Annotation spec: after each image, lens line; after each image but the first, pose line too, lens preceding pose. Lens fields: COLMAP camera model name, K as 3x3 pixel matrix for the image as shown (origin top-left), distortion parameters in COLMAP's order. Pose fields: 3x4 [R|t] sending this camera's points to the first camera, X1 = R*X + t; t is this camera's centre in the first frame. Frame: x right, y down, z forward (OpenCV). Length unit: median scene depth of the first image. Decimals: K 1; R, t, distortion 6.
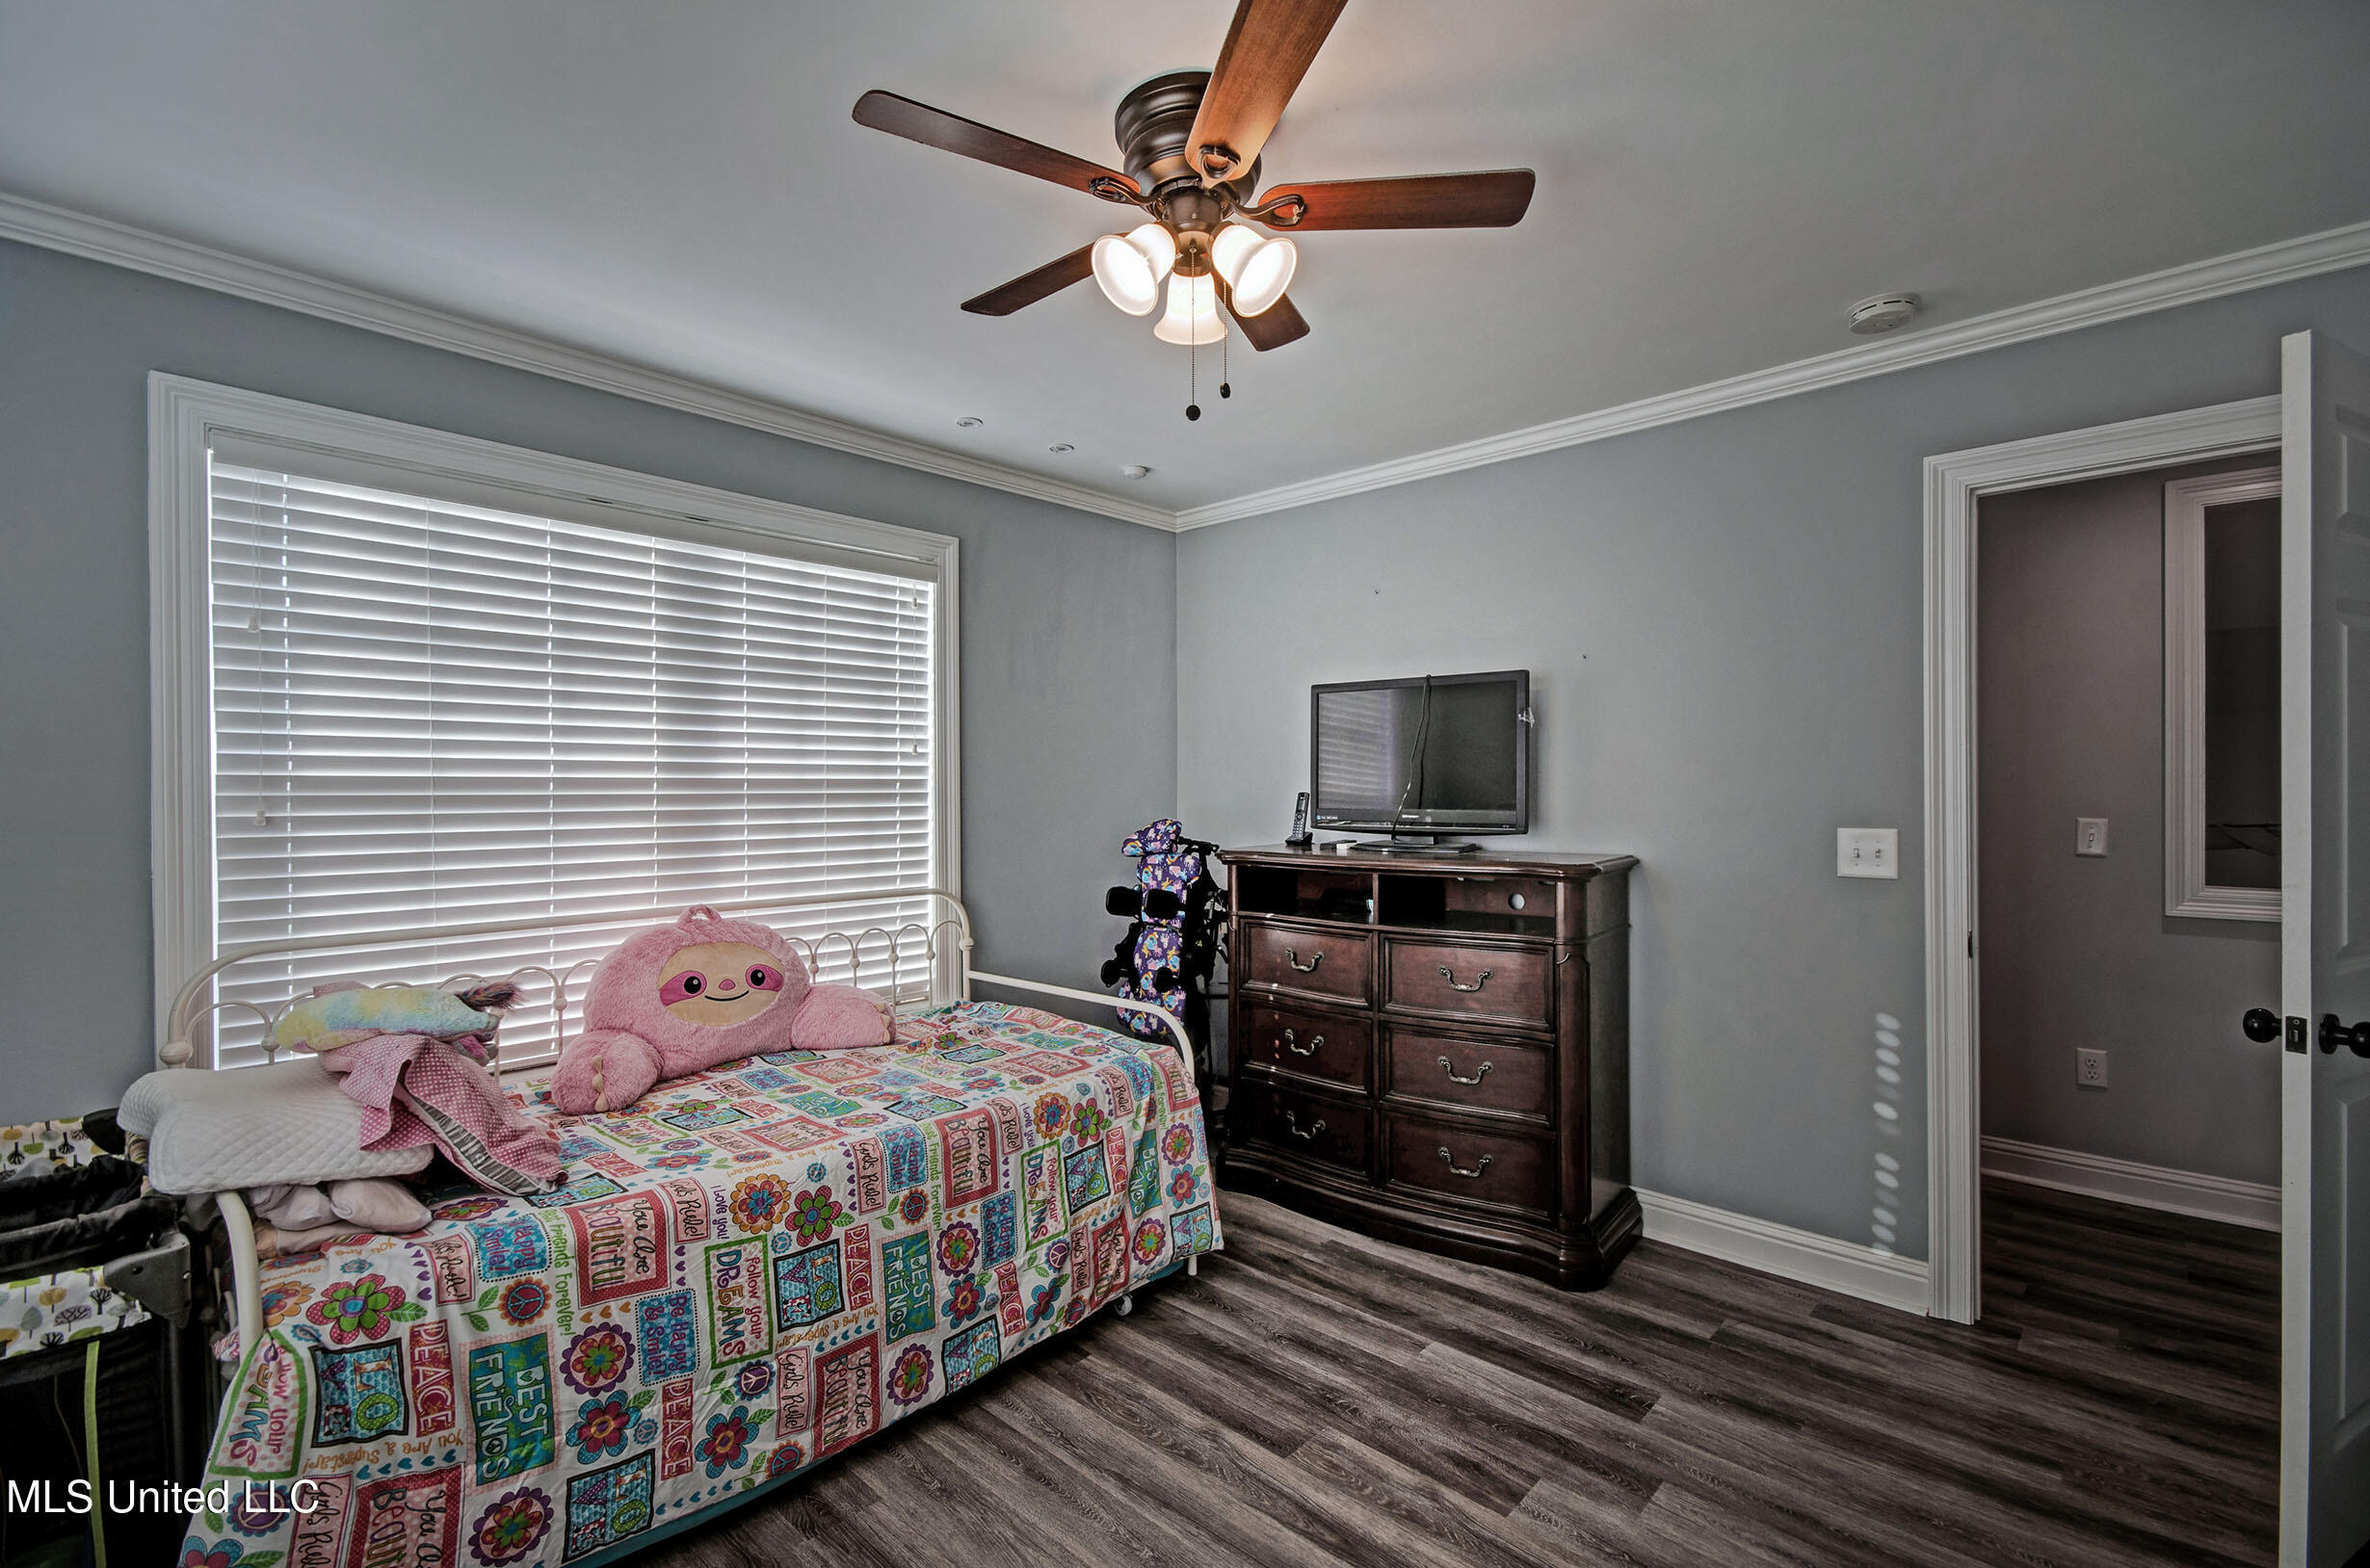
lens RADIAL K [[1044.1, 0, 1180.4], [0, 1044.1, 790.6], [0, 0, 1]] dist [0.017748, -0.000172]
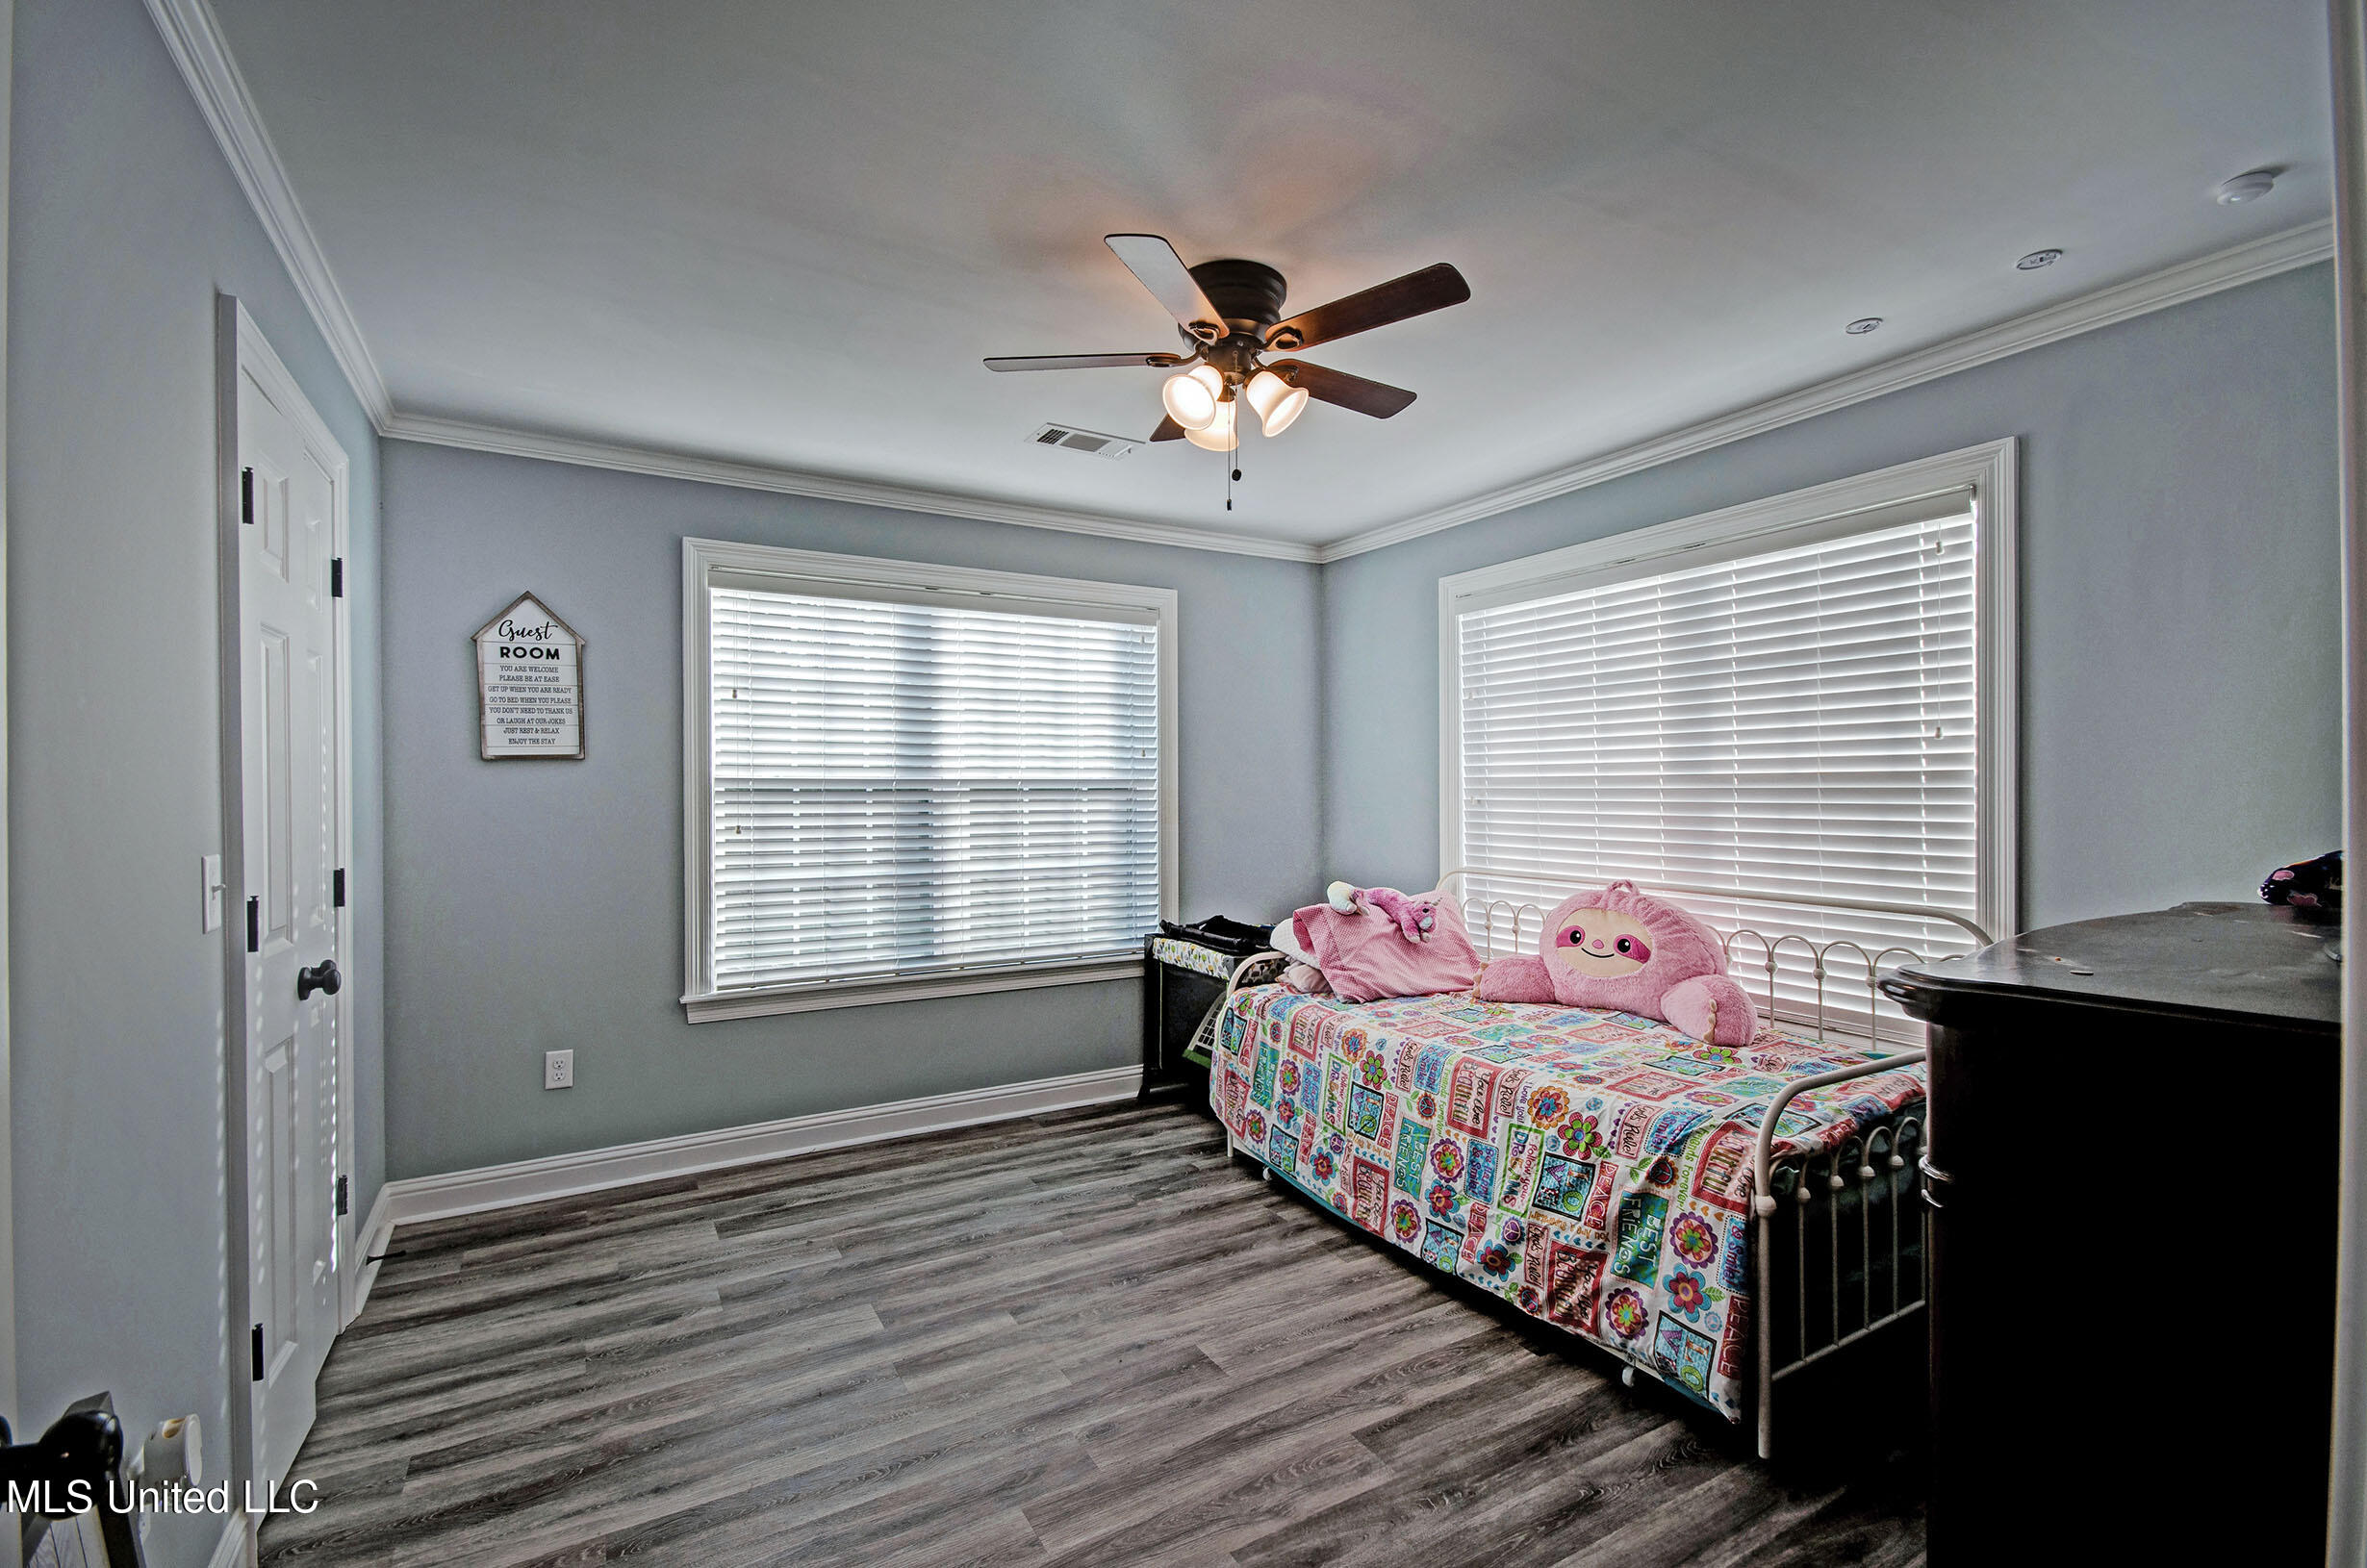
lens RADIAL K [[1042.8, 0, 1178.9], [0, 1042.8, 790.6], [0, 0, 1]] dist [0.017748, -0.000172]
pose [[-0.285553, 0.005759, -0.958345, 0.969665], [0.002182, 0.999983, 0.005359, -0.001791], [0.958360, -0.000561, -0.285561, 0.971469]]
